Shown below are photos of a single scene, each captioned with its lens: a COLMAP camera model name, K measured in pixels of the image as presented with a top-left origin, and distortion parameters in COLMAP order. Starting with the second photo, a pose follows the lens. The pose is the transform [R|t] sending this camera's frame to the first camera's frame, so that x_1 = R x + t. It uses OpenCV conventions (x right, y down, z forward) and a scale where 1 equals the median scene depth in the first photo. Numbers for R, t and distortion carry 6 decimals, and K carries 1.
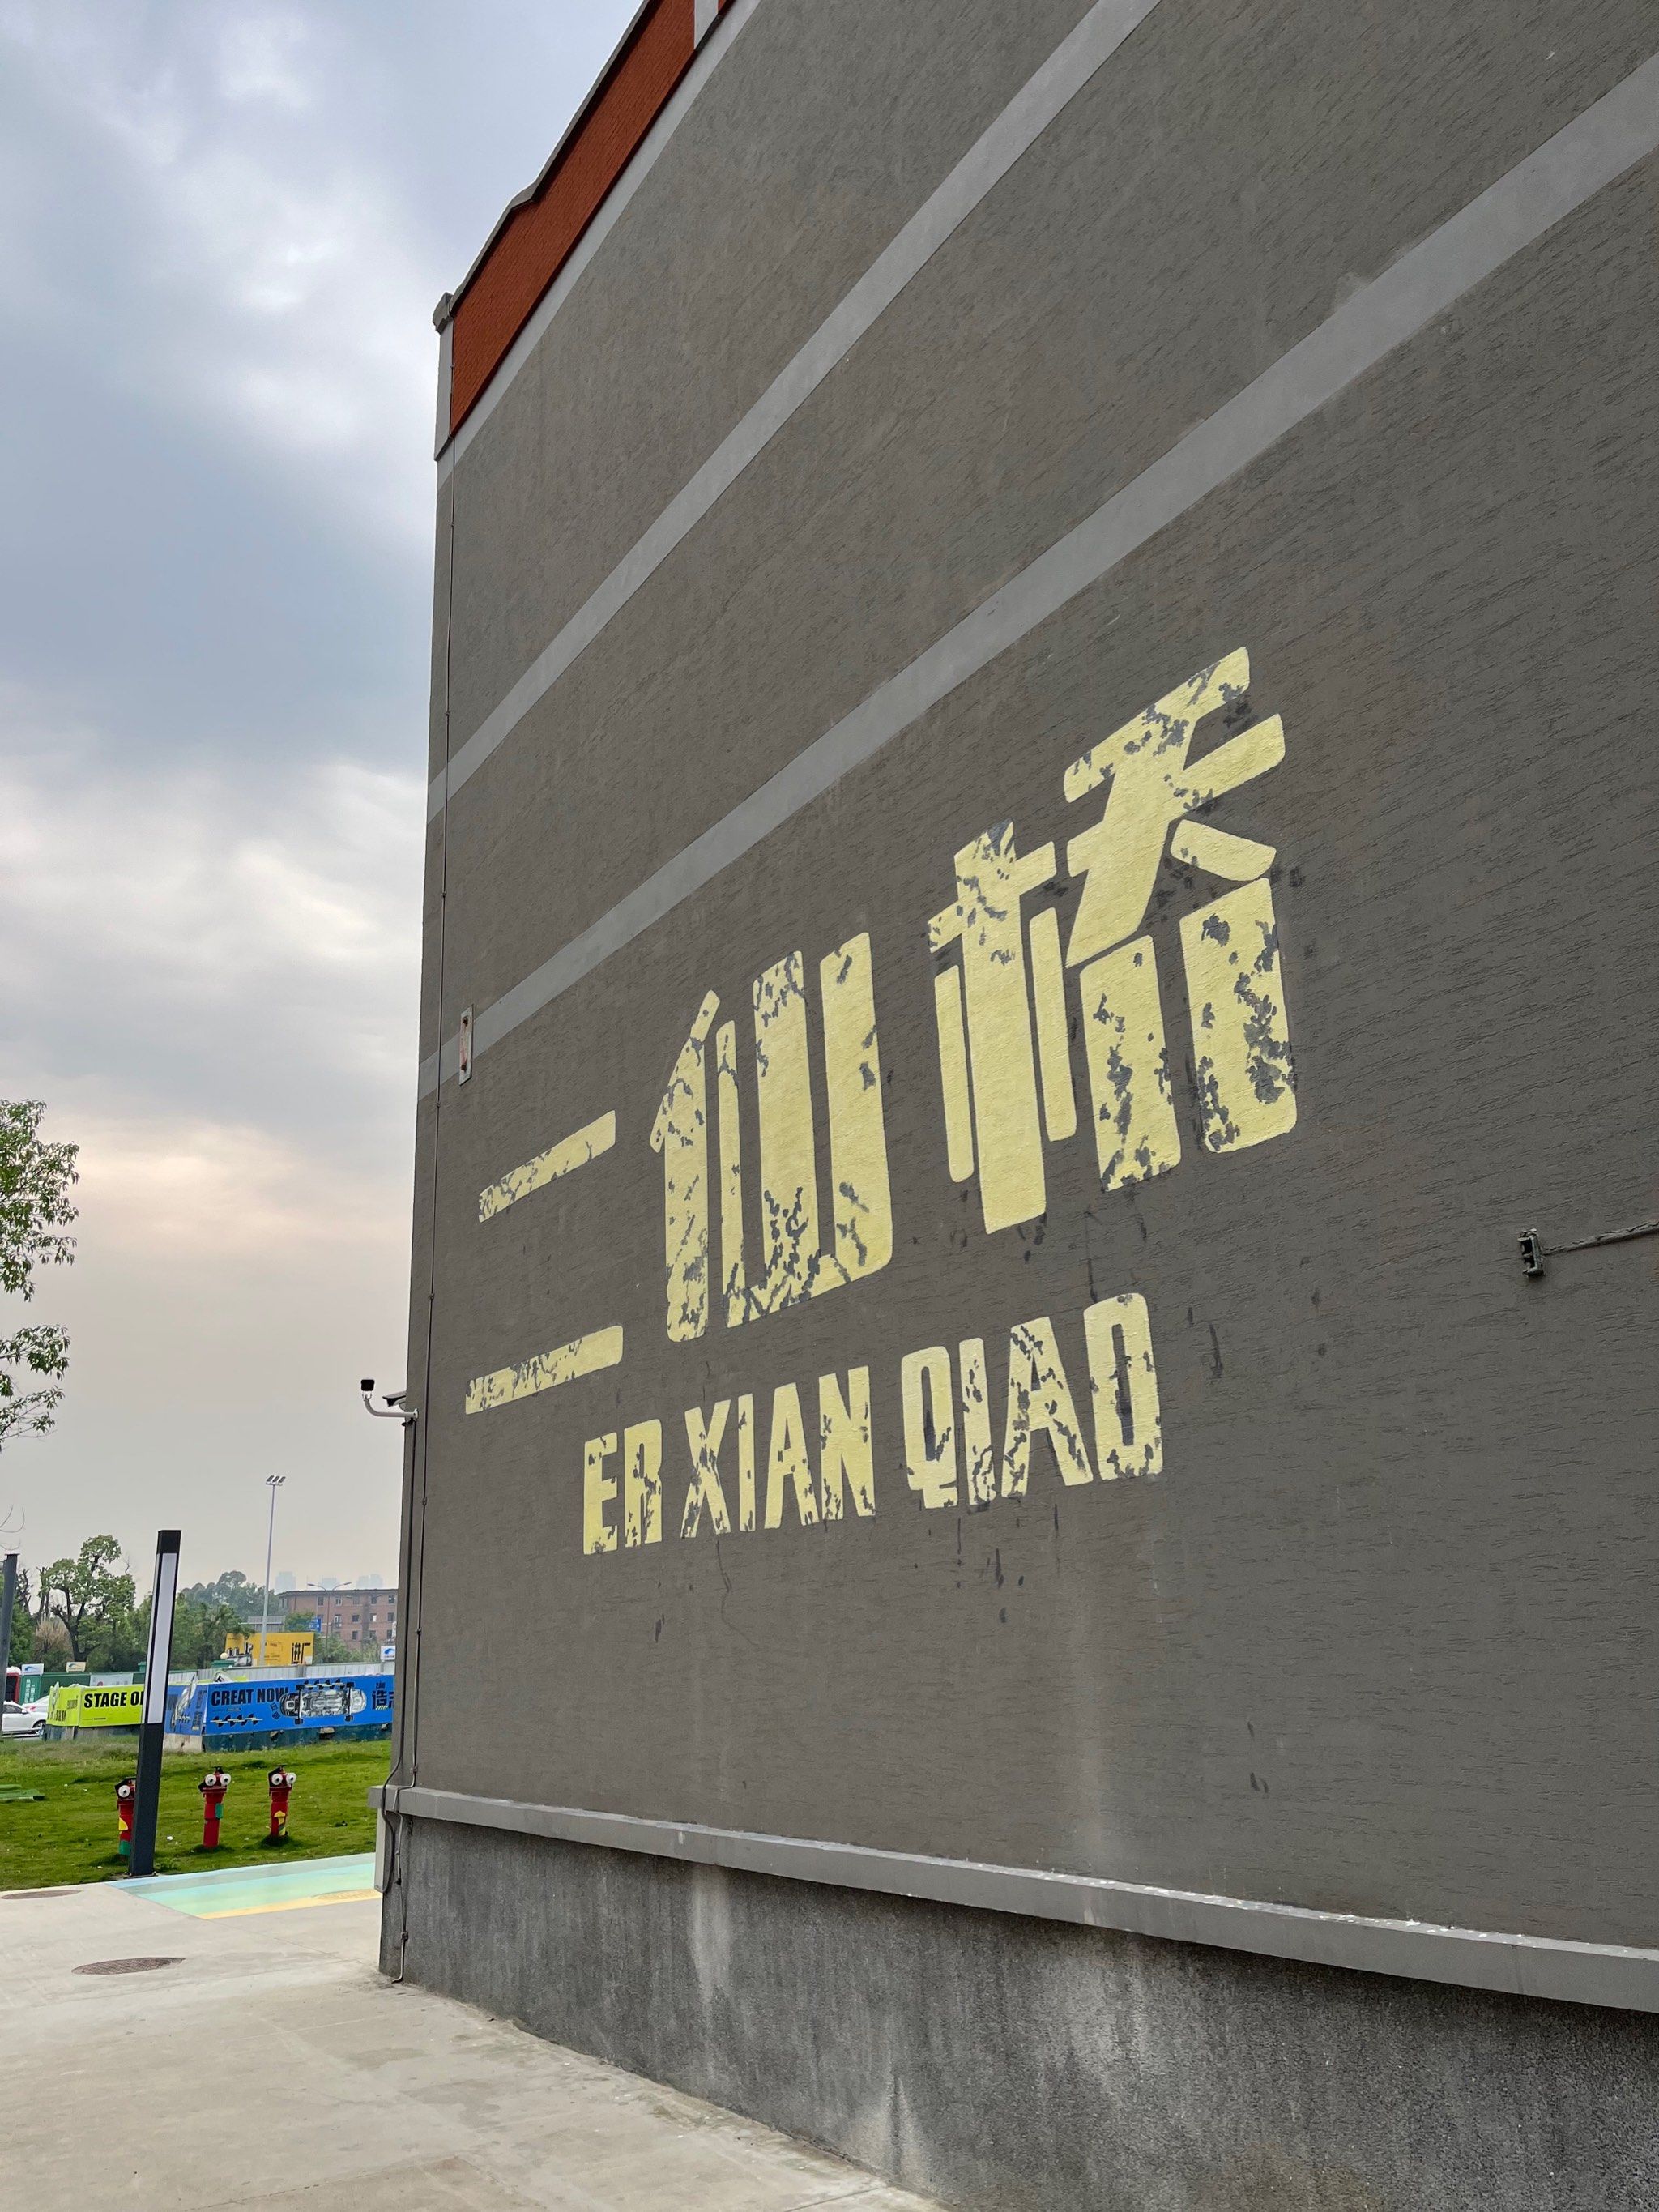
lens RADIAL K [[1659.5, 0, 829.5], [0, 1659.5, 1106.0], [0, 0, 1]] dist [0.034473, -0.010134]
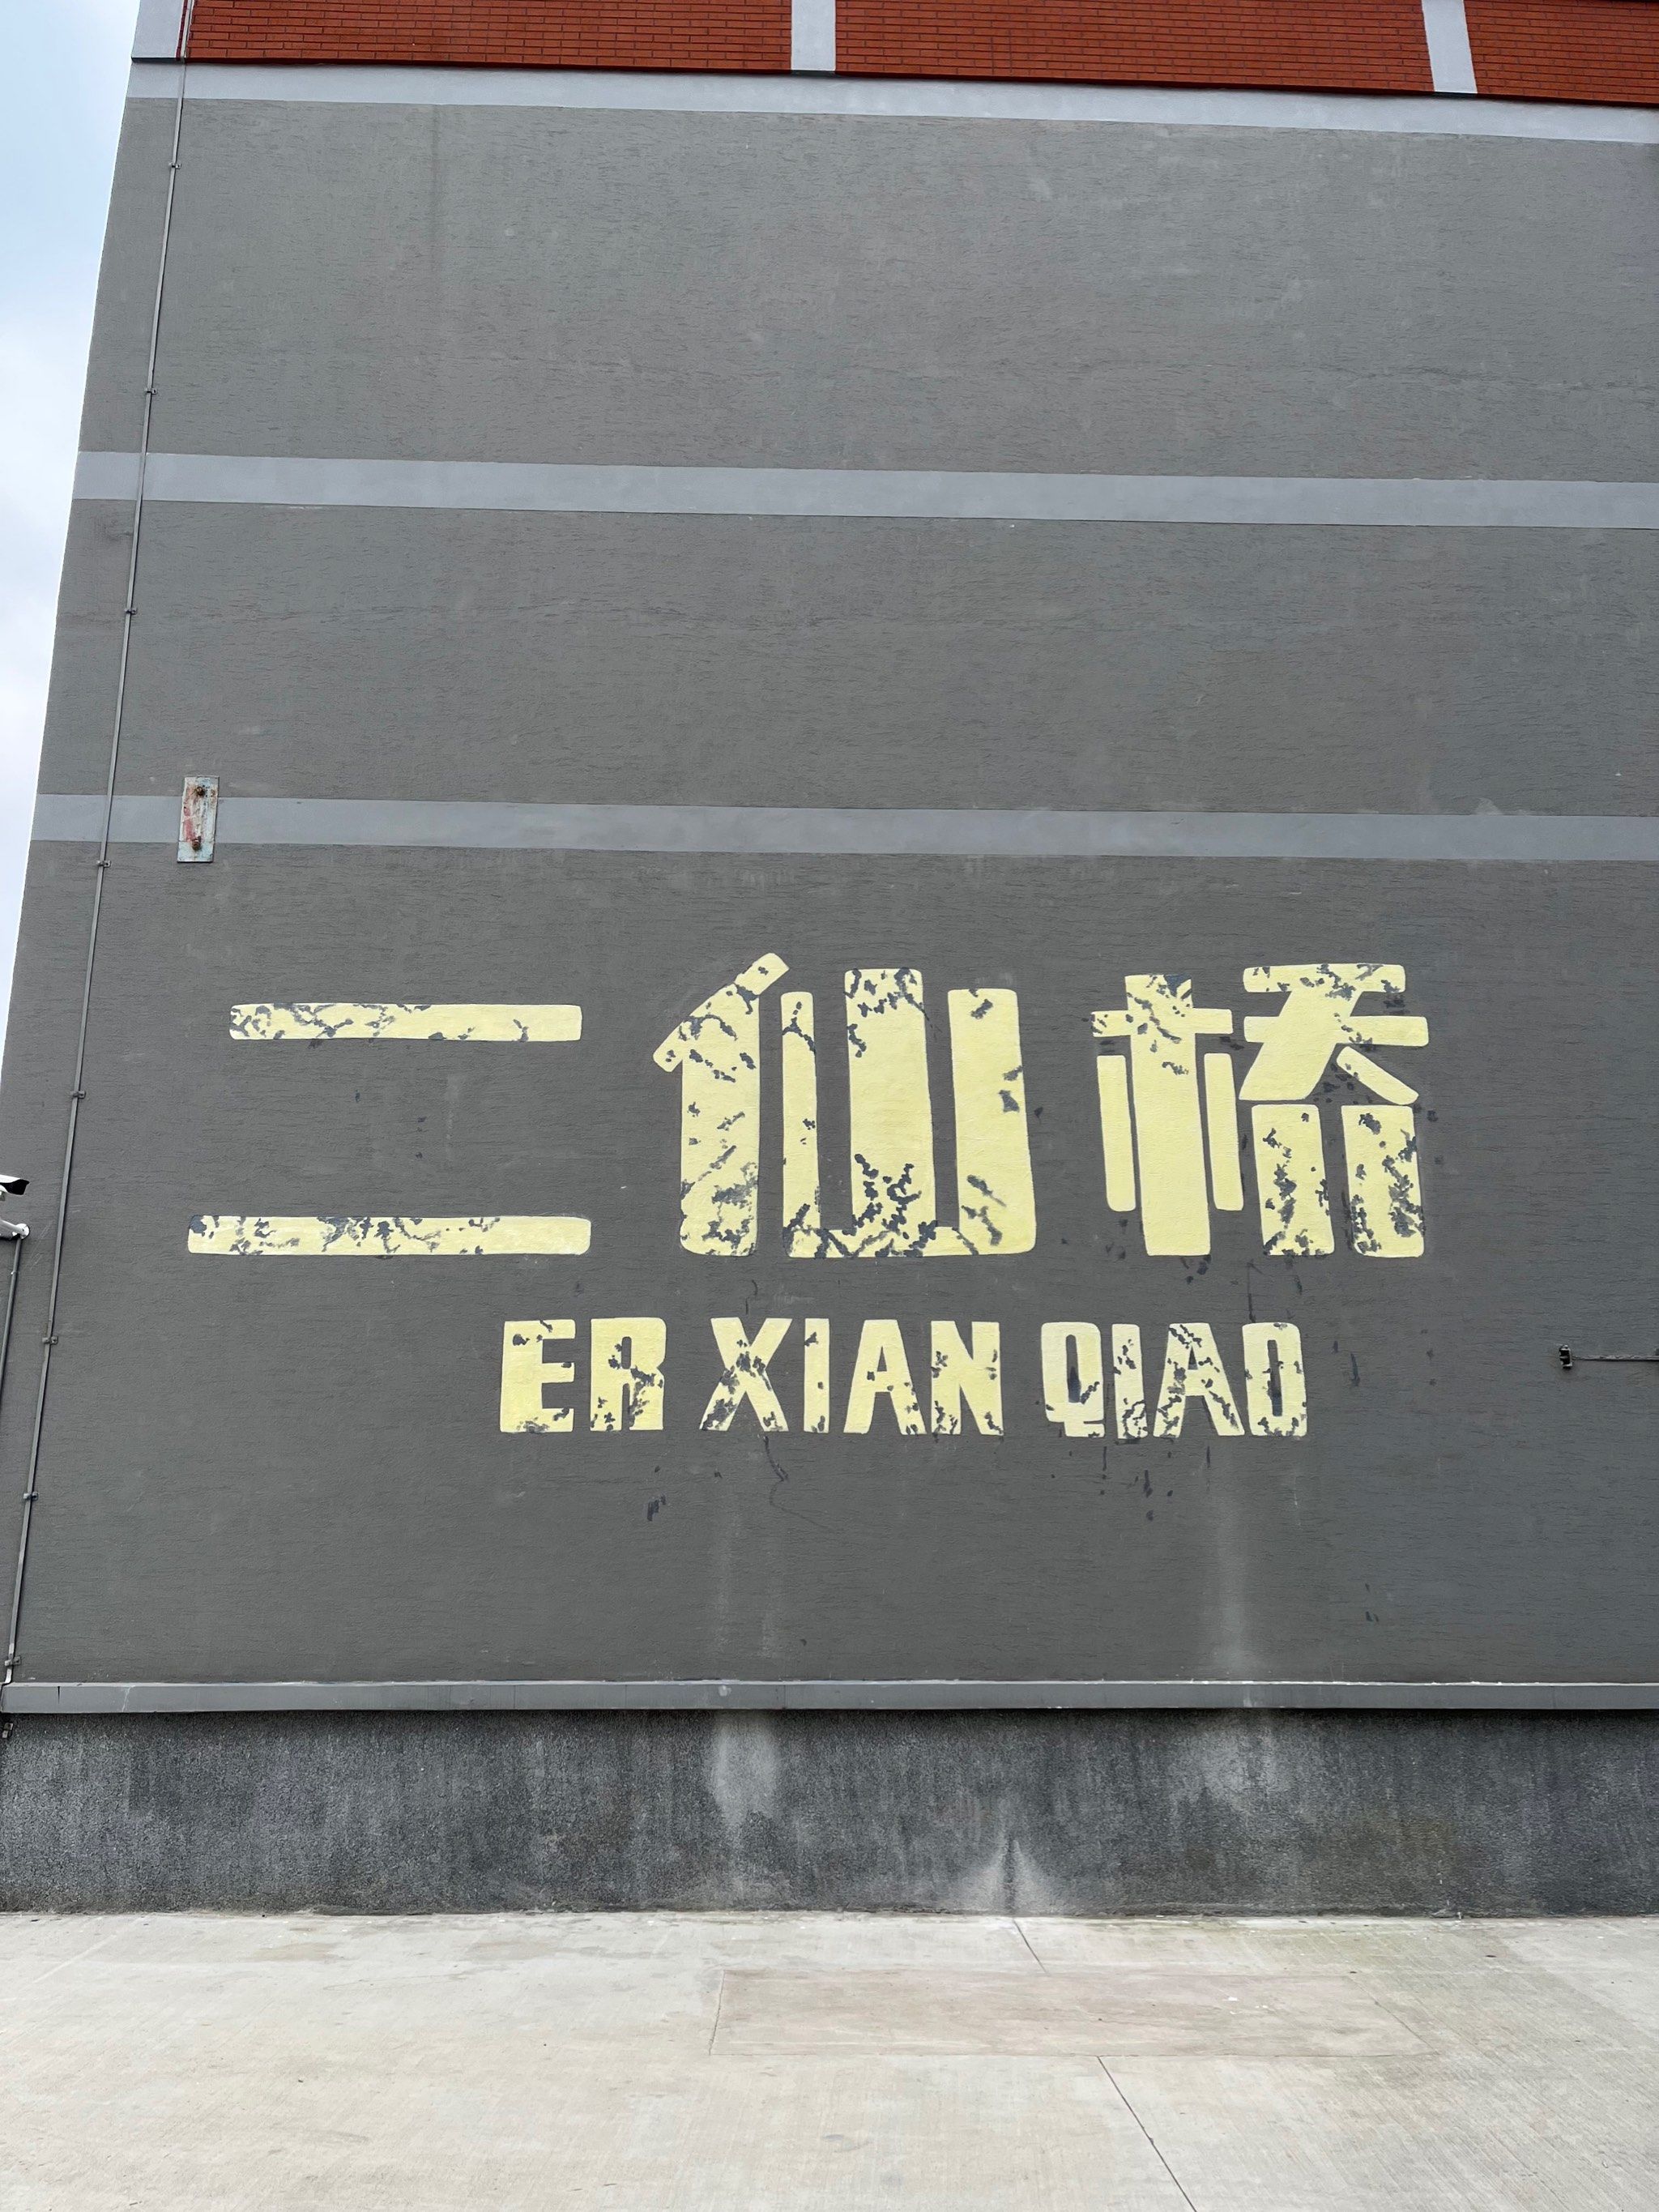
lens RADIAL K [[1659.5, 0, 829.5], [0, 1659.5, 1106.0], [0, 0, 1]] dist [0.034473, -0.010134]
pose [[0.531755, 0.257510, 0.806799, -1.261706], [-0.279877, 0.952561, -0.119569, 0.206033], [-0.799316, -0.162223, 0.578600, 0.412987]]
